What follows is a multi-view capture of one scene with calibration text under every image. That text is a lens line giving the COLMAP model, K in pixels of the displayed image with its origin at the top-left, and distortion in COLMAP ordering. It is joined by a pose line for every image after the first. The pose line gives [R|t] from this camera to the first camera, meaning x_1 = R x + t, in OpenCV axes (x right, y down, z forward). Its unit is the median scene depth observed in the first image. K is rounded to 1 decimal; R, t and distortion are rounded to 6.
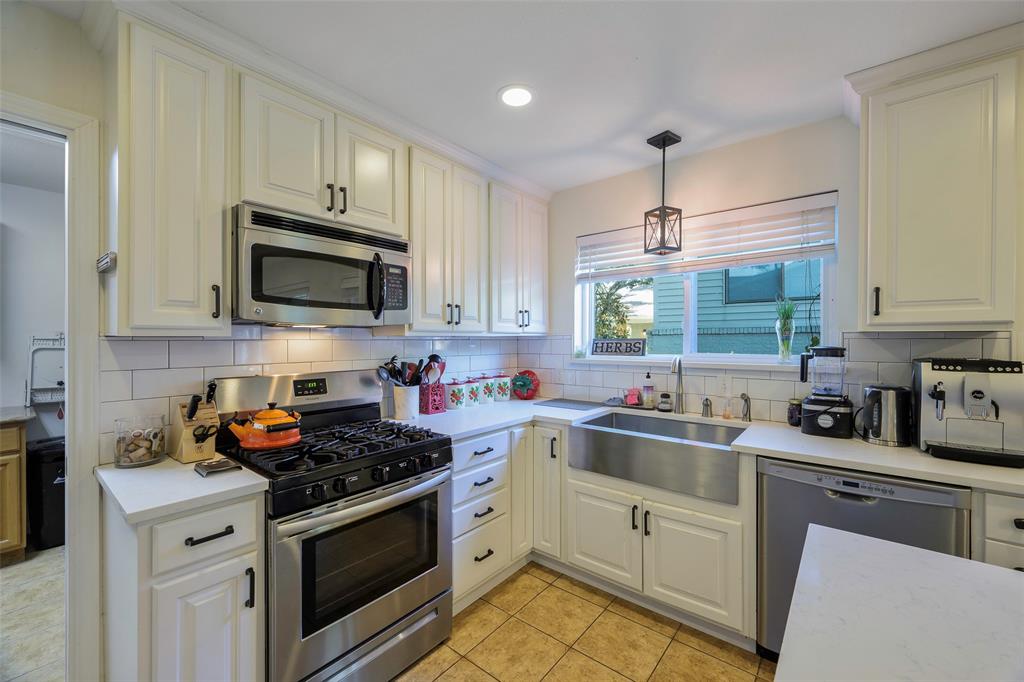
lens RADIAL K [[419.6, 0, 536.5], [0, 419.6, 341.2], [0, 0, 1]] dist [-0.004084, 0.000120]
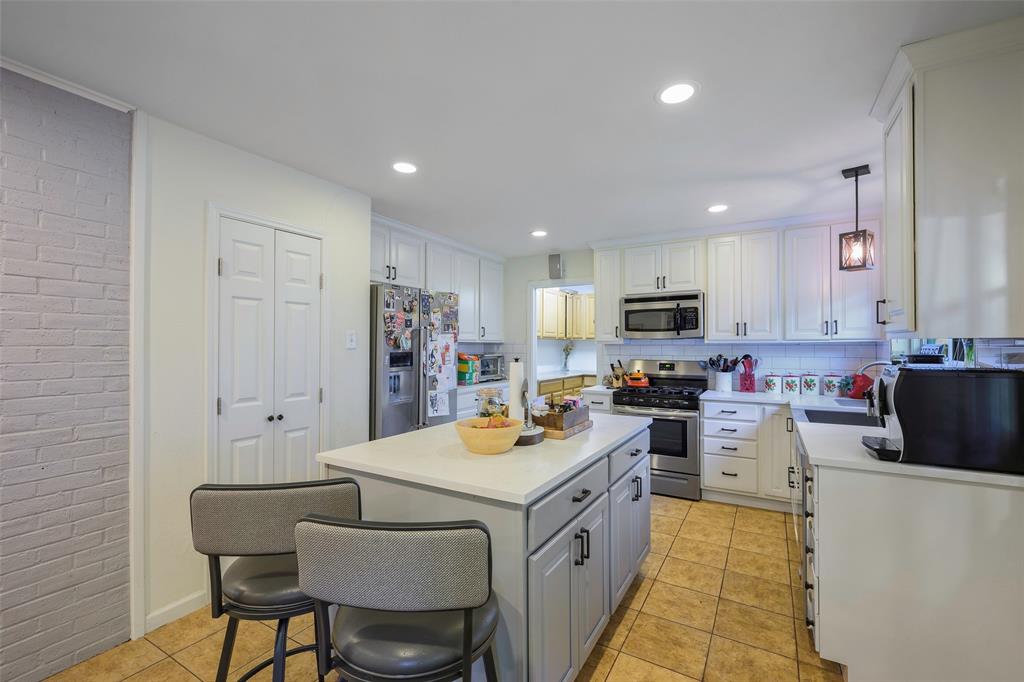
lens RADIAL K [[432.0, 0, 501.9], [0, 432.0, 340.3], [0, 0, 1]] dist [0.002914, 0.000037]
pose [[0.126426, -0.007580, -0.991947, 1.489889], [-0.002531, 0.999965, -0.007964, -0.007460], [0.991973, 0.003517, 0.126402, -0.122250]]
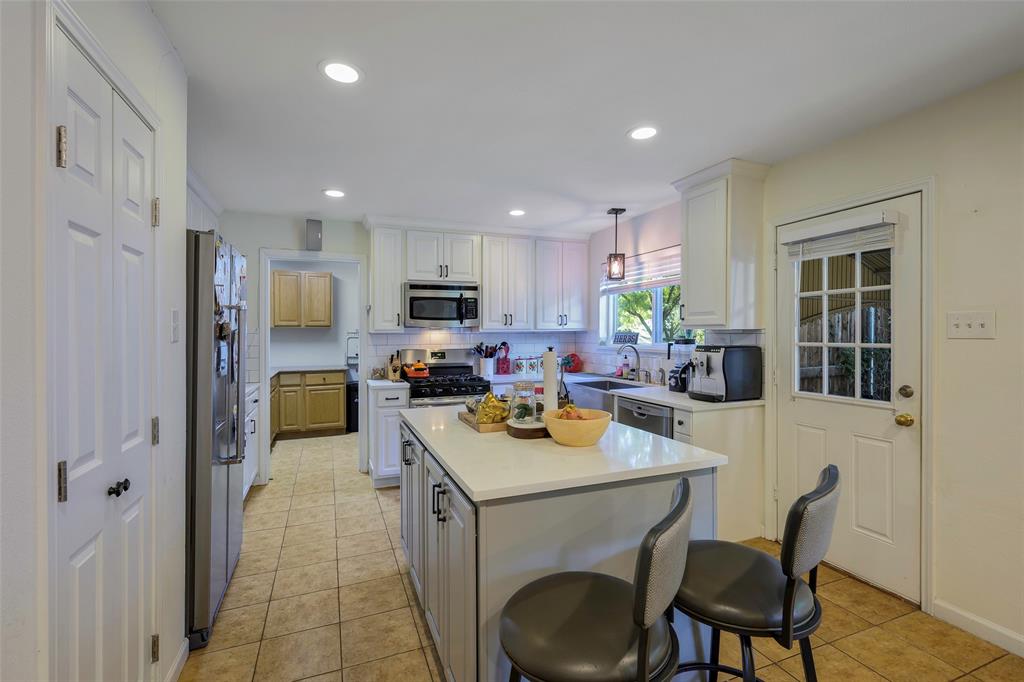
lens RADIAL K [[474.8, 0, 521.7], [0, 474.8, 337.6], [0, 0, 1]] dist [0.002377, -0.000055]
pose [[0.870447, 0.004711, -0.492239, 0.988932], [-0.000626, 0.999964, 0.008464, -0.004804], [0.492261, -0.007059, 0.870419, -0.876027]]
